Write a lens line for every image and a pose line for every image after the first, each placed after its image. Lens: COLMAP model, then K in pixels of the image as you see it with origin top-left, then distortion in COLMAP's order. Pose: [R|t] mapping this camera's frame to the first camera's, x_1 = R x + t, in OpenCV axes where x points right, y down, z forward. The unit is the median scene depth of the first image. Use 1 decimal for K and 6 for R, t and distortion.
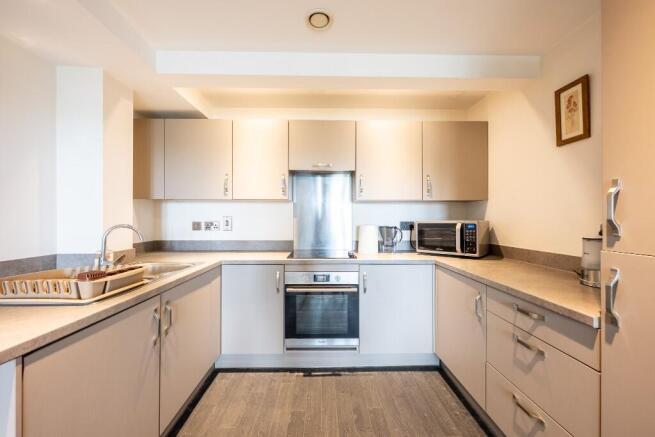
lens RADIAL K [[239.3, 0, 327.5], [0, 239.3, 218.5], [0, 0, 1]] dist [-0.000472, -0.000016]
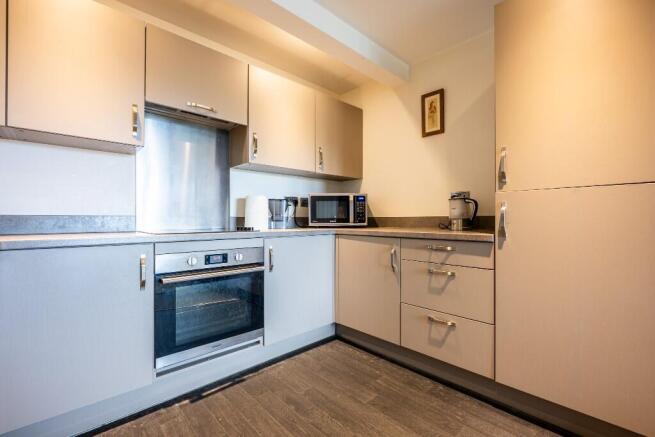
lens RADIAL K [[278.6, 0, 327.5], [0, 278.6, 218.5], [0, 0, 1]] dist [0.001701, 0.000118]
pose [[0.742510, 0.016268, 0.669638, -0.367475], [-0.014759, 0.999860, -0.007926, 0.137040], [-0.669673, -0.003998, 0.742646, 0.152628]]
